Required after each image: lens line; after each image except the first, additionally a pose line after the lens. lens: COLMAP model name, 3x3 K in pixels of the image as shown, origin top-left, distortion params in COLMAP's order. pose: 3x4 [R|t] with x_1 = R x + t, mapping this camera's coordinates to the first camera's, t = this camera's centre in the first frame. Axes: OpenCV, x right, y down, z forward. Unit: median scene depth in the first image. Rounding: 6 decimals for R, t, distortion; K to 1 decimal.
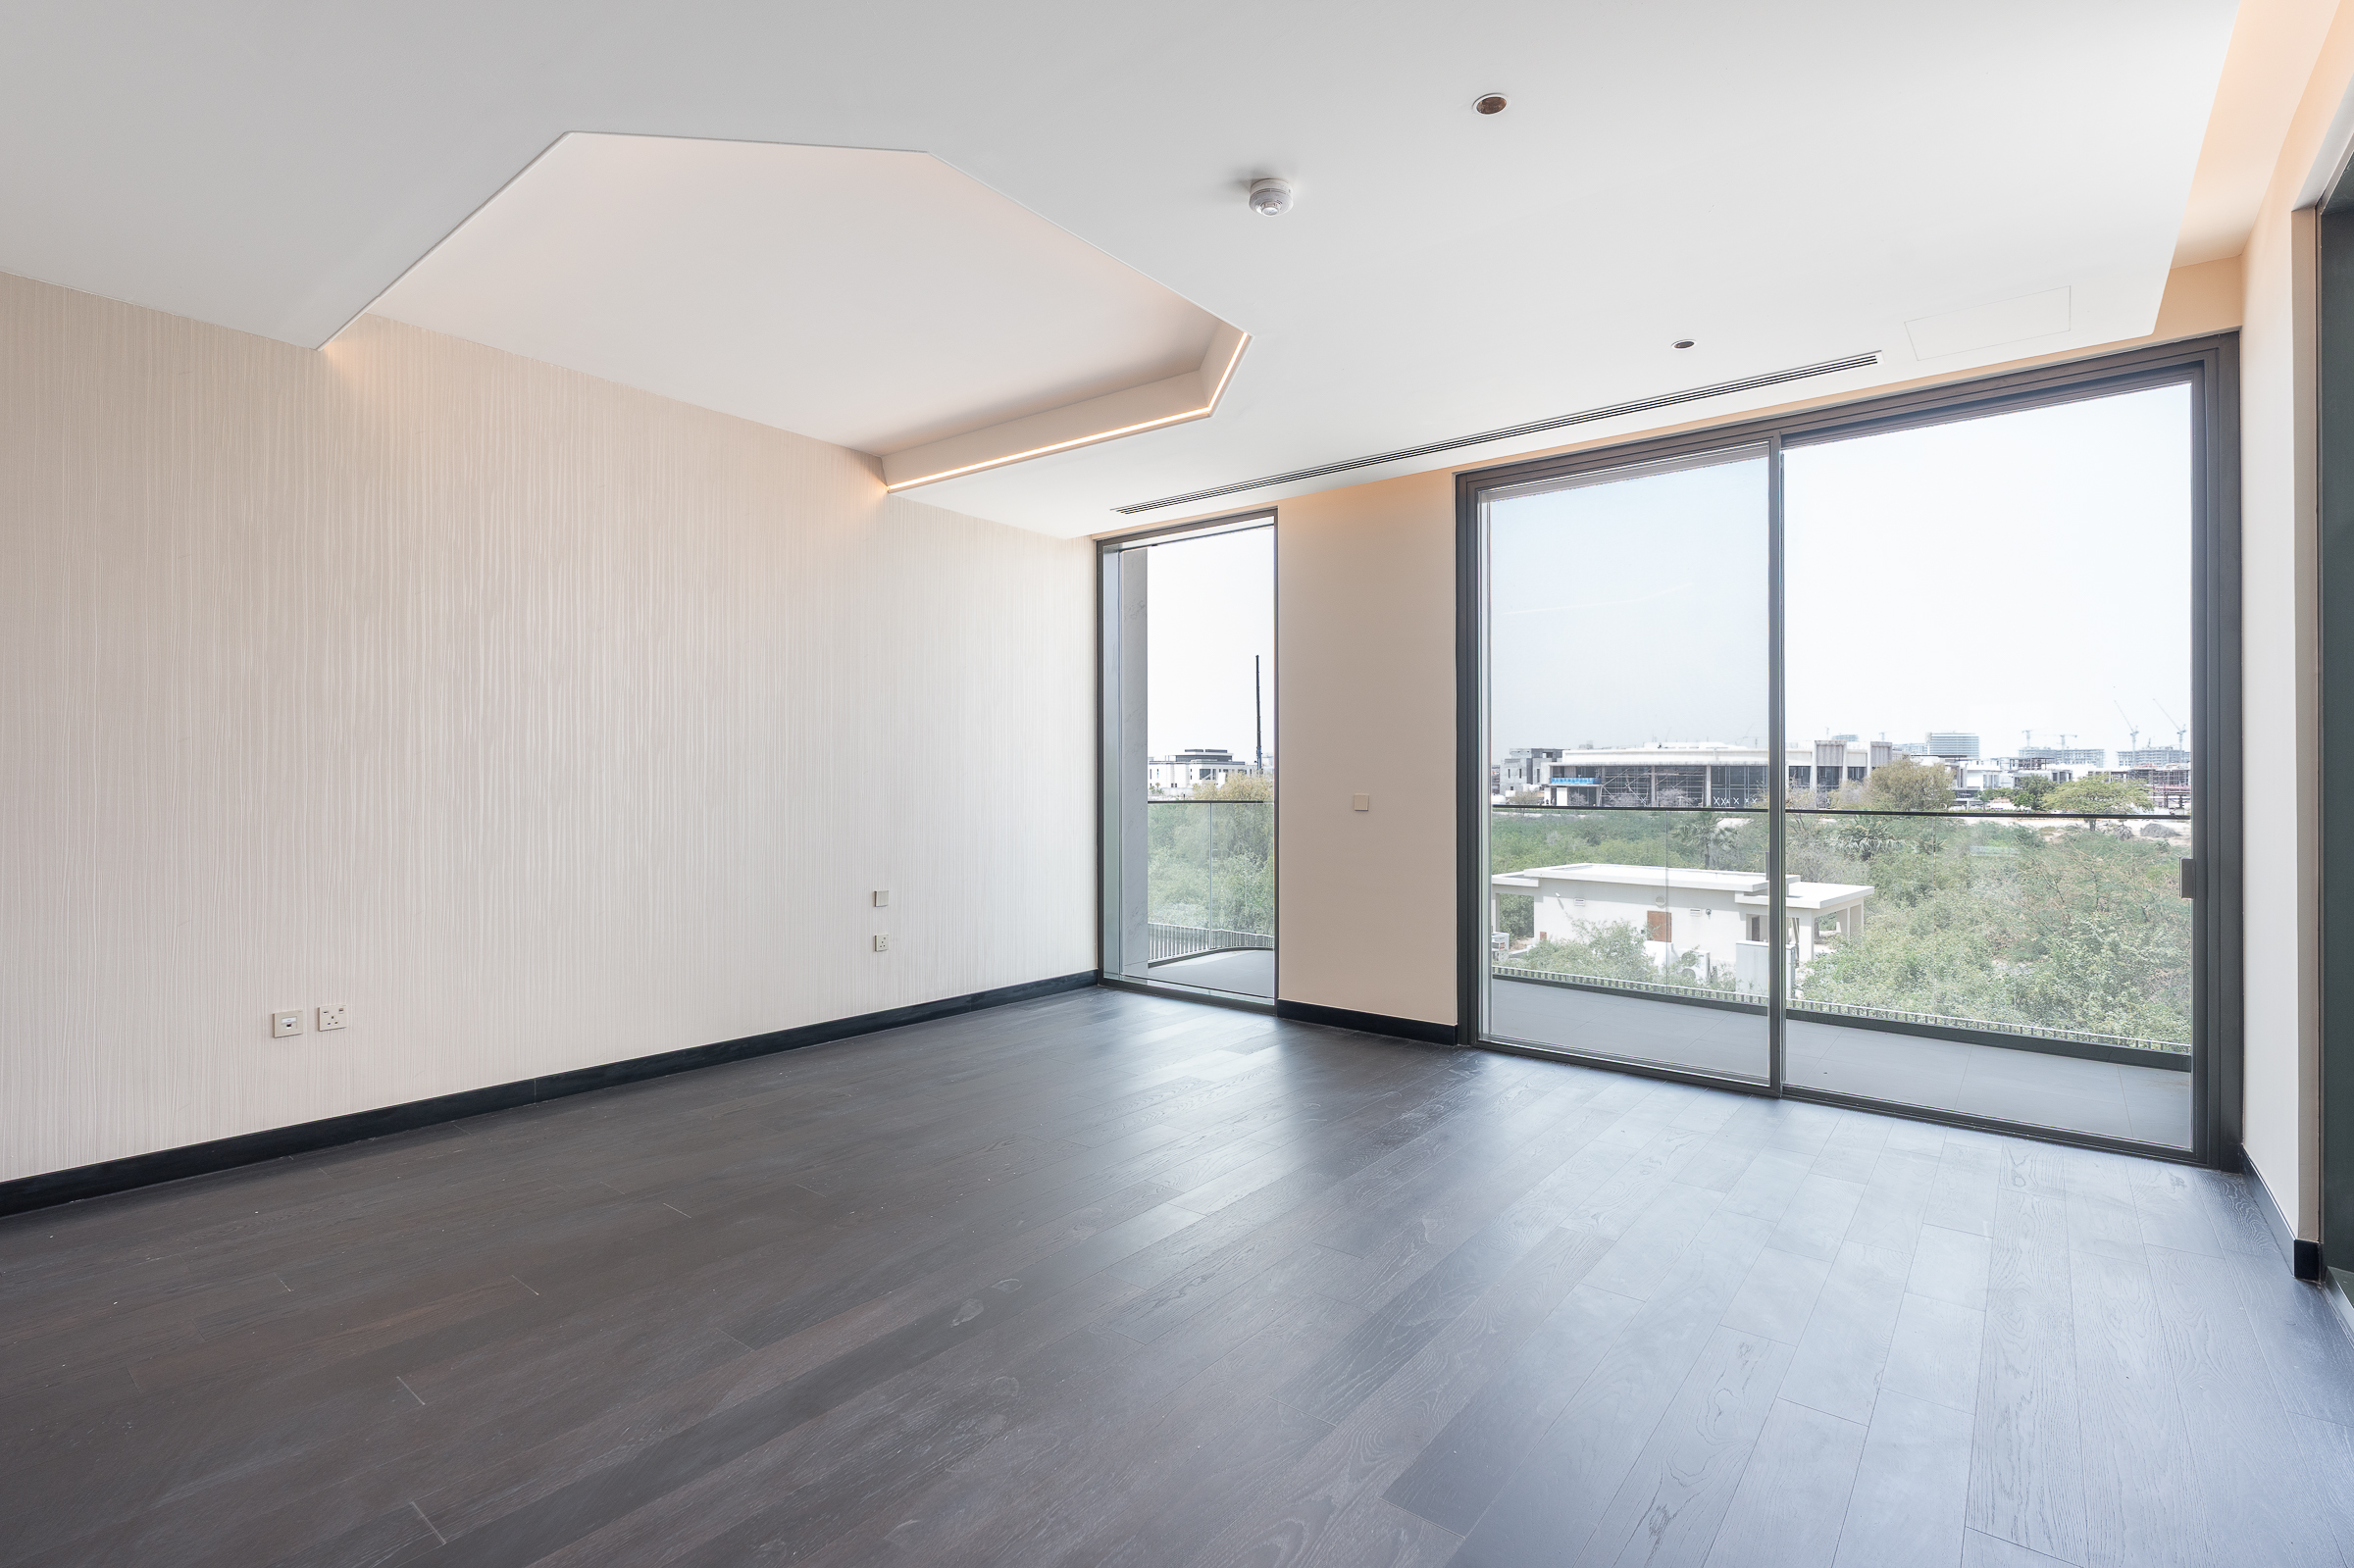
lens RADIAL K [[1088.3, 0, 1161.7], [0, 1088.3, 774.6], [0, 0, 1]] dist [-0.012826, 0.001033]
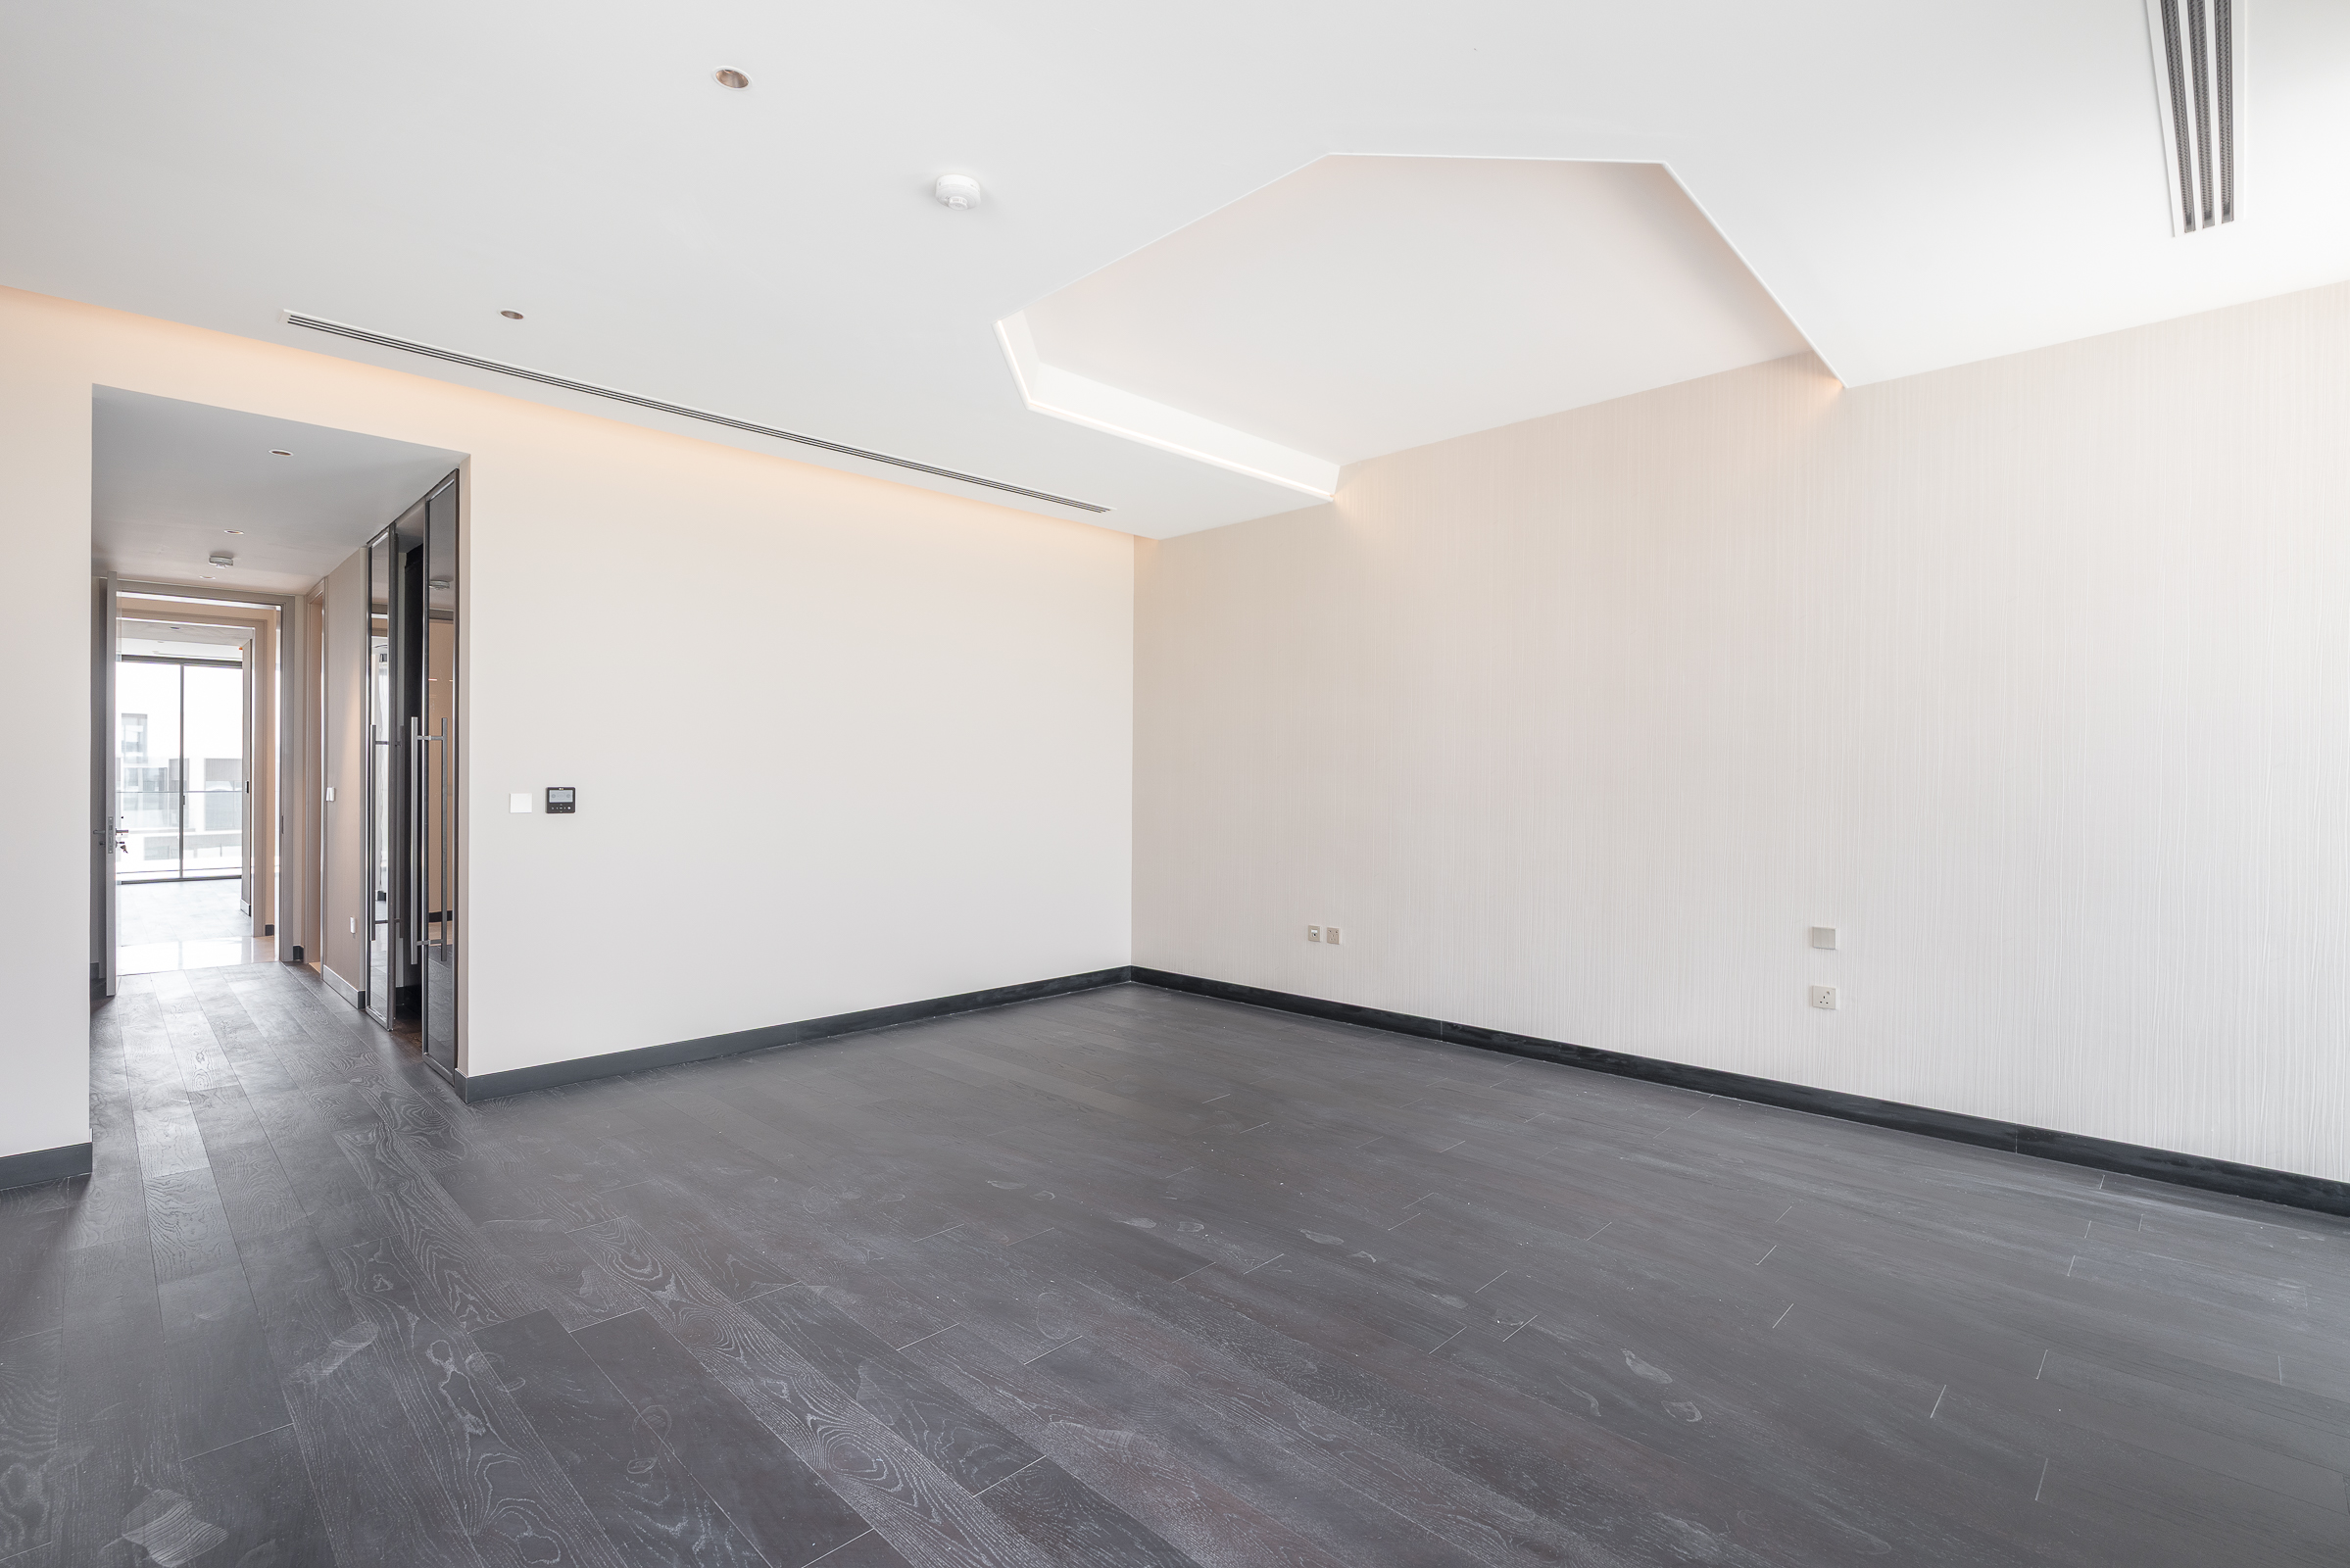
lens RADIAL K [[1086.6, 0, 1212.4], [0, 1086.6, 756.0], [0, 0, 1]] dist [-0.012826, 0.001033]
pose [[-0.074432, -0.017756, -0.997068, 0.777094], [0.000781, 0.999840, -0.017863, -0.001402], [0.997226, -0.002108, -0.074407, 0.932125]]
